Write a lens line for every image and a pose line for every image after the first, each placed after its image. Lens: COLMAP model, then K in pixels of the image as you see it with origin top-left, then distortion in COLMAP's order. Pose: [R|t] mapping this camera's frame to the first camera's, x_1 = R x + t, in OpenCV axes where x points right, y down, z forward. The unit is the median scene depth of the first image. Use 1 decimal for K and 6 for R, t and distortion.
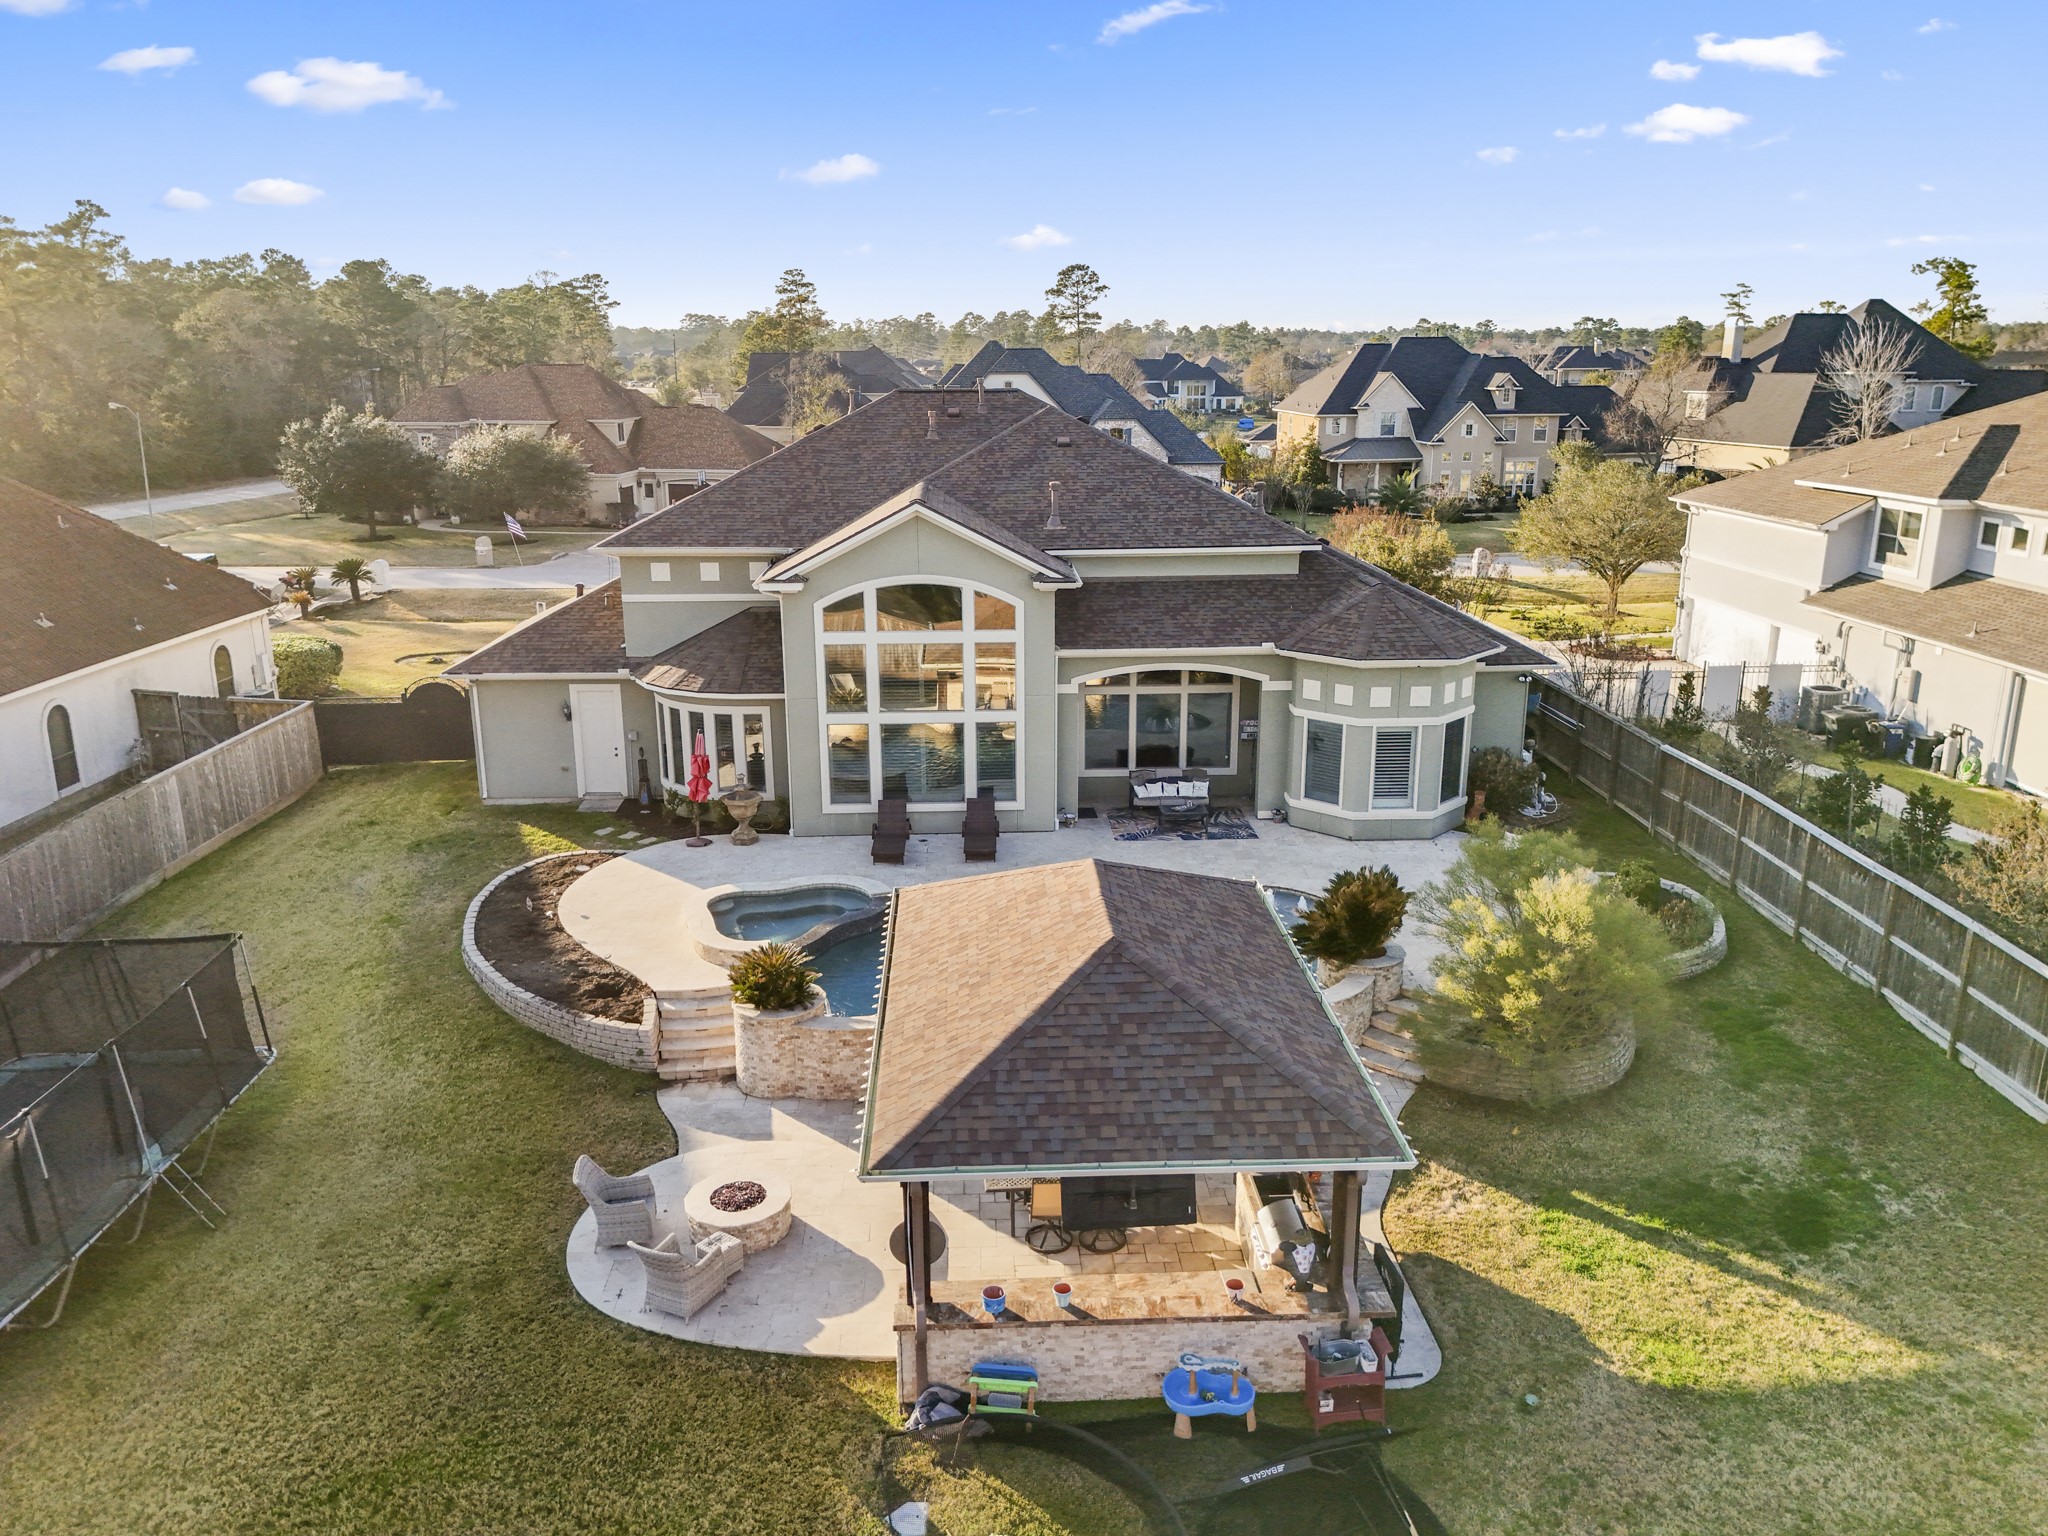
lens RADIAL K [[1508.7, 0, 1024.0], [0, 1508.7, 768.0], [0, 0, 1]] dist [0.029775, -0.004231]
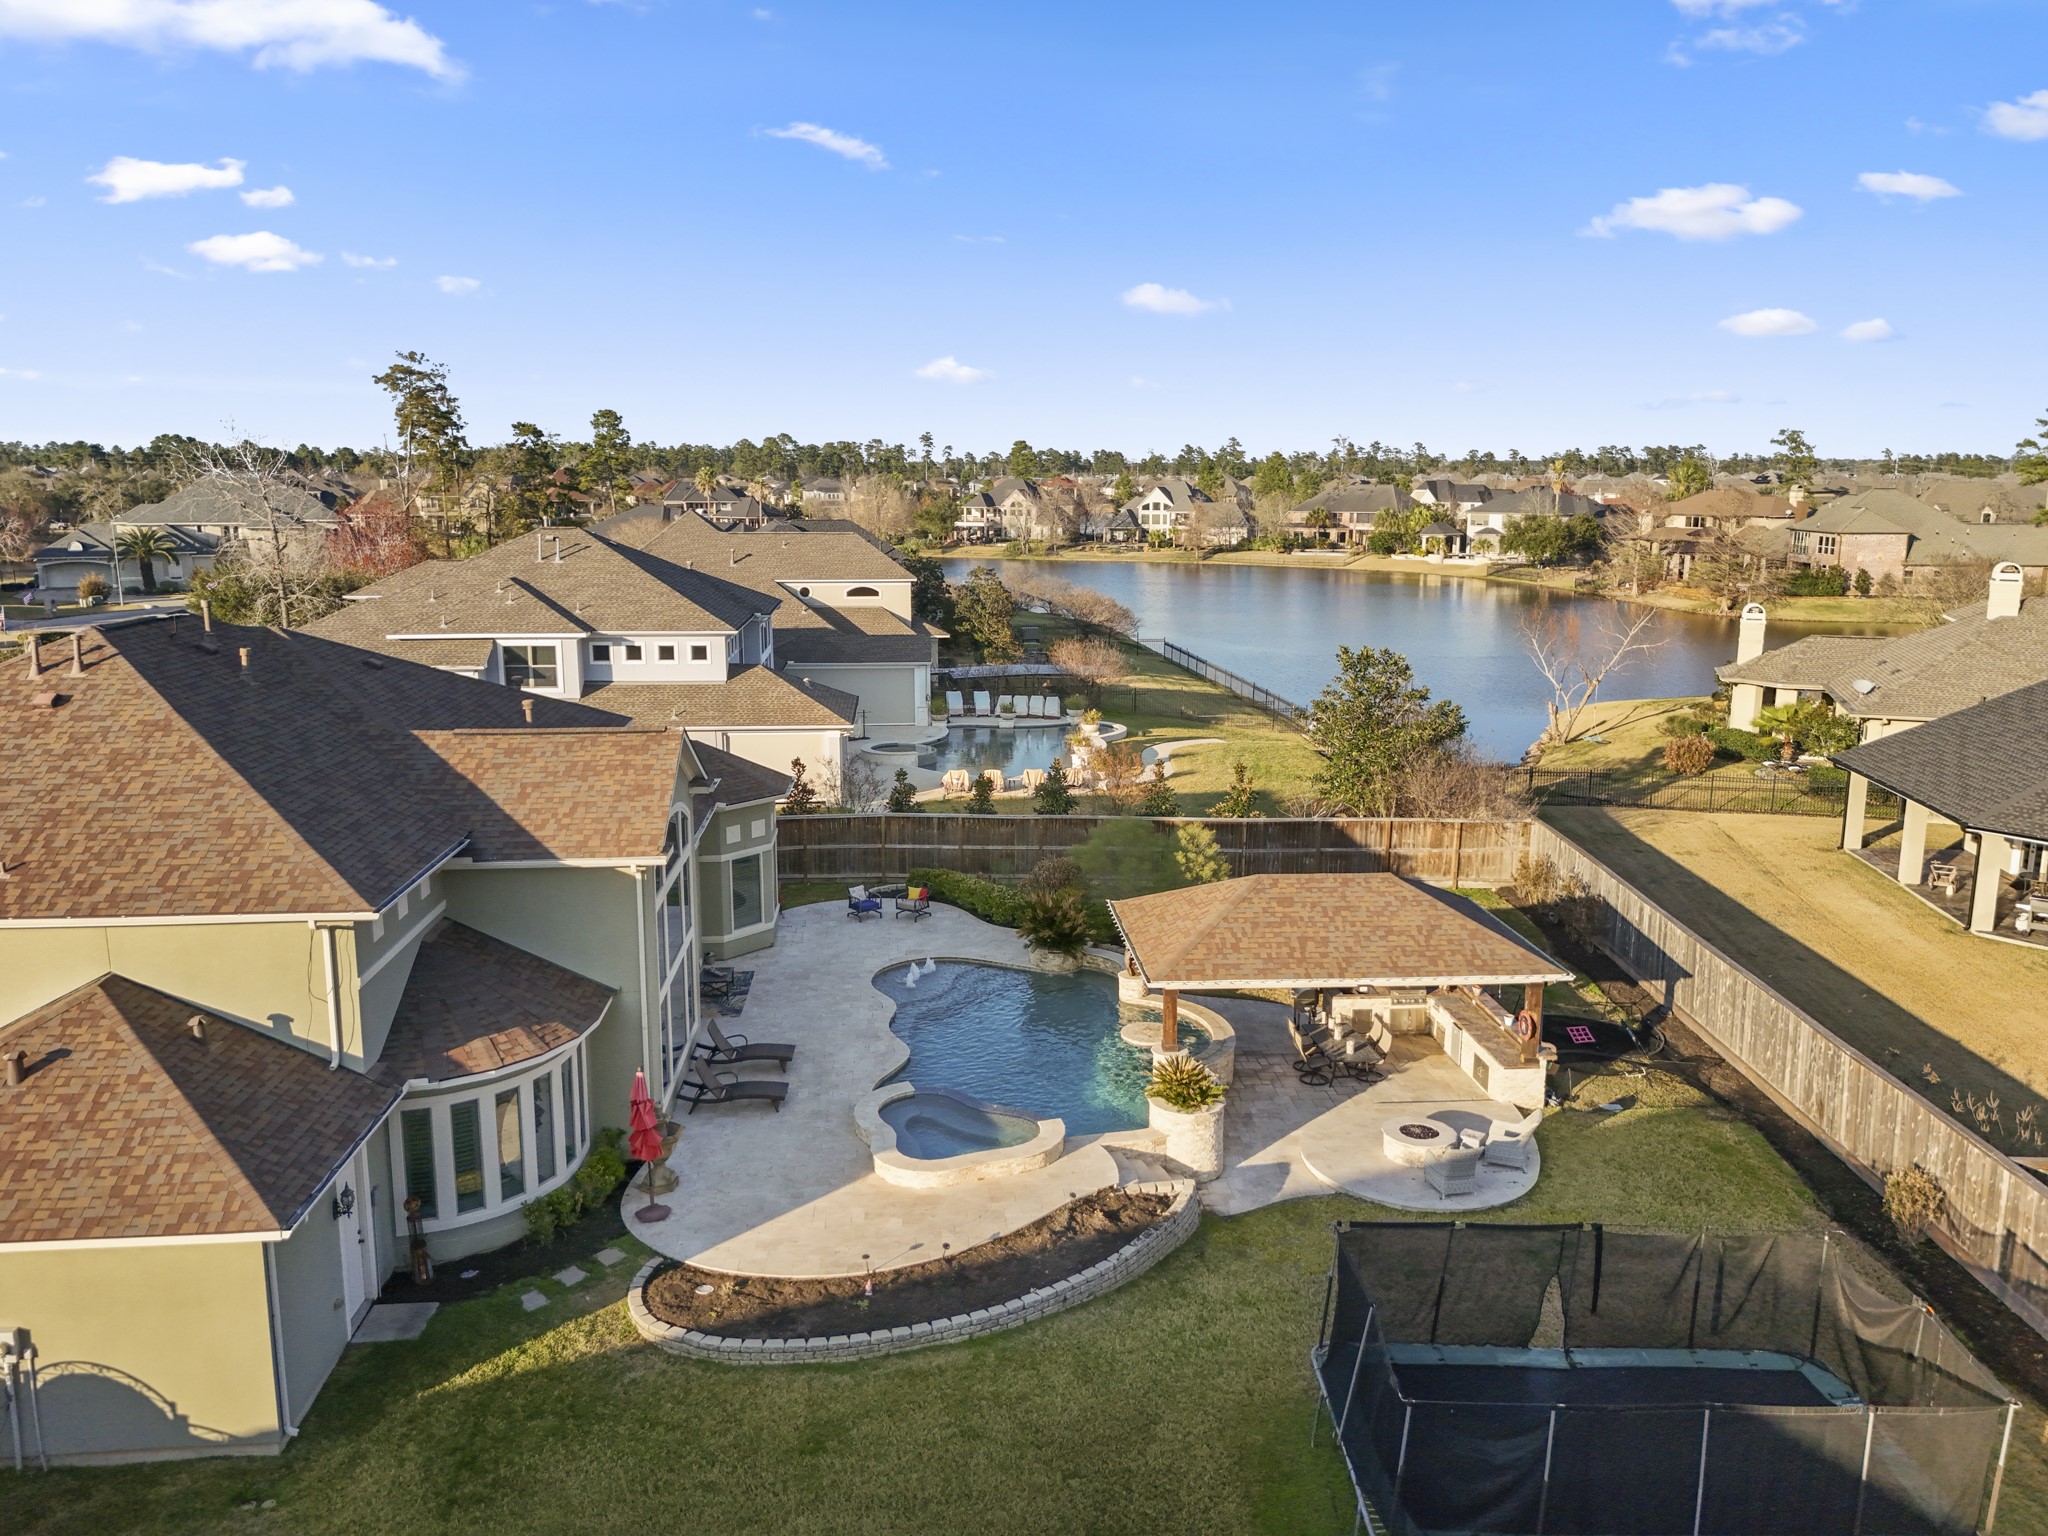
lens RADIAL K [[1508.7, 0, 1024.0], [0, 1508.7, 768.0], [0, 0, 1]] dist [0.029775, -0.004231]
pose [[-0.030295, -0.188961, 0.981517, -0.950505], [0.266461, 0.944905, 0.190138, -0.264087], [-0.963370, 0.267296, 0.021725, 0.762825]]
